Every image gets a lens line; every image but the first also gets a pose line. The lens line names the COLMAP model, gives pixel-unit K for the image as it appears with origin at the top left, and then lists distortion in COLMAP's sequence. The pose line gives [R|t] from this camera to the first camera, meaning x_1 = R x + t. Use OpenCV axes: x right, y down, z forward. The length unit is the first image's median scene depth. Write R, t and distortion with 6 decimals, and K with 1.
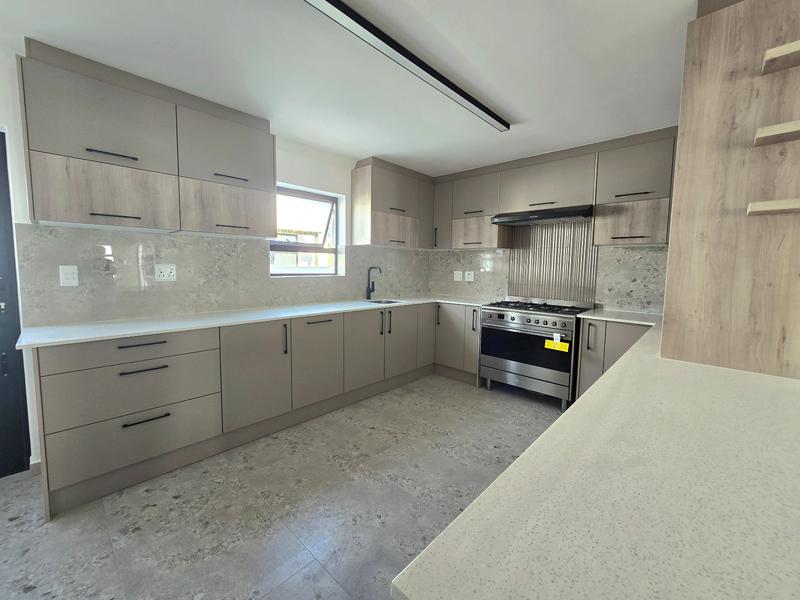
lens RADIAL K [[327.5, 0, 401.3], [0, 327.5, 293.6], [0, 0, 1]] dist [-0.003014, -0.000080]
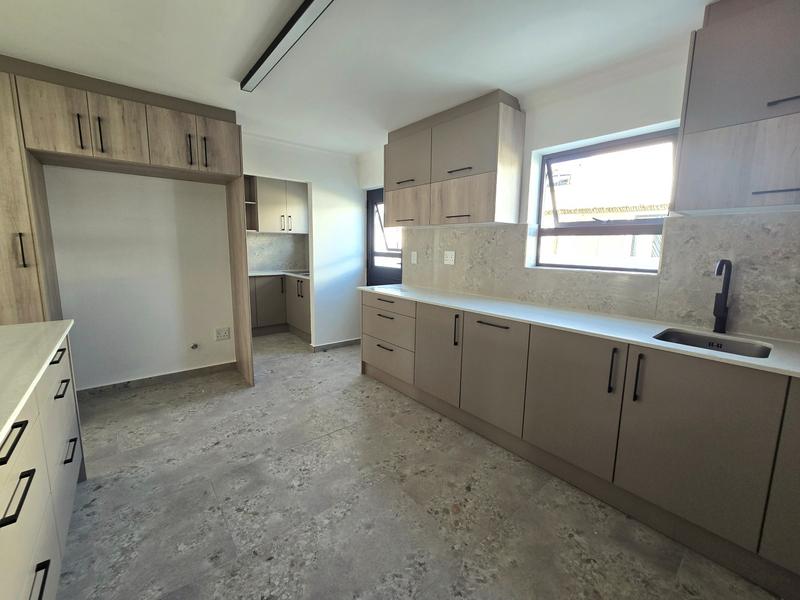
lens RADIAL K [[333.8, 0, 401.3], [0, 333.8, 293.7], [0, 0, 1]] dist [-0.002776, -0.000163]
pose [[-0.127021, 0.122404, -0.984319, 0.531987], [-0.100895, 0.985615, 0.135585, -0.070919], [0.986755, 0.116535, -0.112844, 0.822738]]
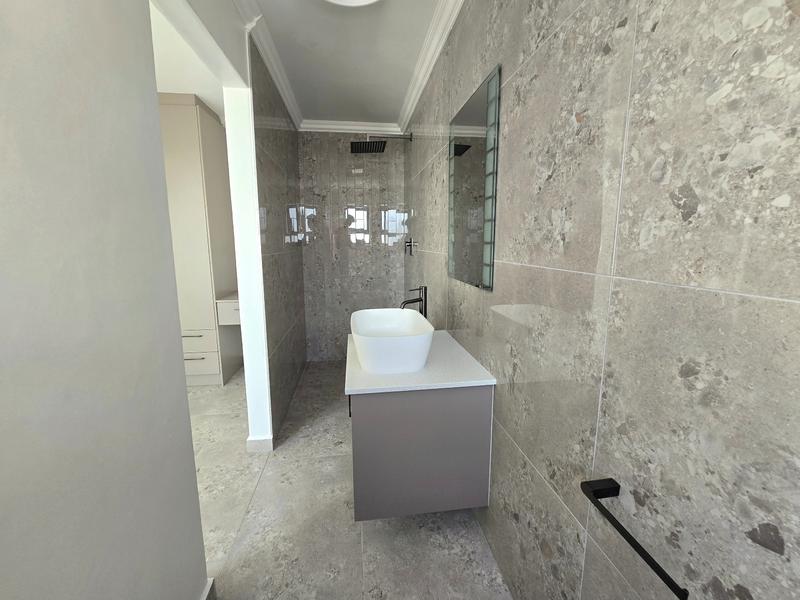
lens RADIAL K [[331.0, 0, 400.4], [0, 331.0, 292.8], [0, 0, 1]] dist [-0.002852, -0.000143]
pose [[-0.630221, 0.103735, -0.769455, -0.203311], [-0.074394, 0.978407, 0.192837, 0.025445], [0.772844, 0.178773, -0.608895, 1.013692]]
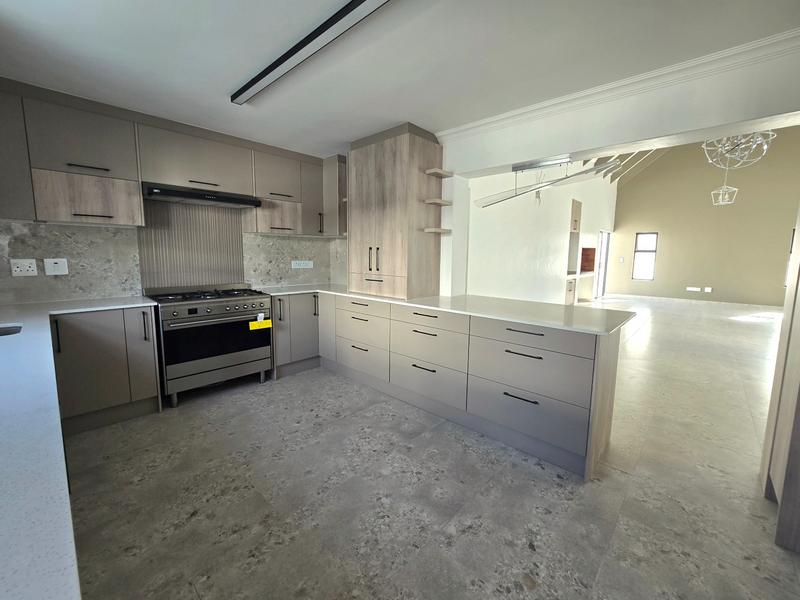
lens RADIAL K [[331.0, 0, 400.4], [0, 331.0, 292.8], [0, 0, 1]] dist [-0.002852, -0.000143]
pose [[-0.001871, -0.134138, 0.990961, -0.611448], [0.071574, 0.988403, 0.133927, -0.061198], [-0.997434, 0.071177, 0.007751, 0.524298]]
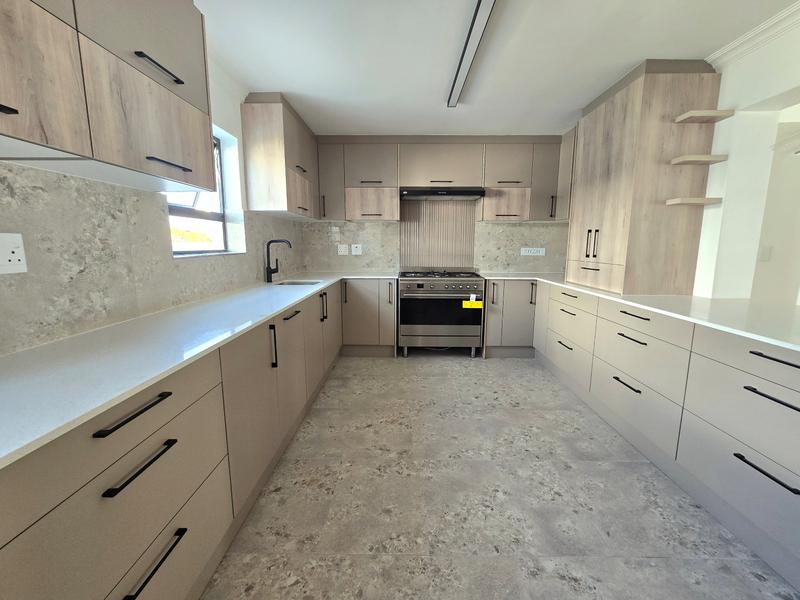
lens RADIAL K [[331.0, 0, 400.4], [0, 331.0, 292.8], [0, 0, 1]] dist [-0.002852, -0.000143]
pose [[0.740715, -0.112694, 0.662300, -0.525314], [0.065484, 0.993247, 0.095769, -0.017228], [-0.668620, -0.027567, 0.743093, 0.278121]]
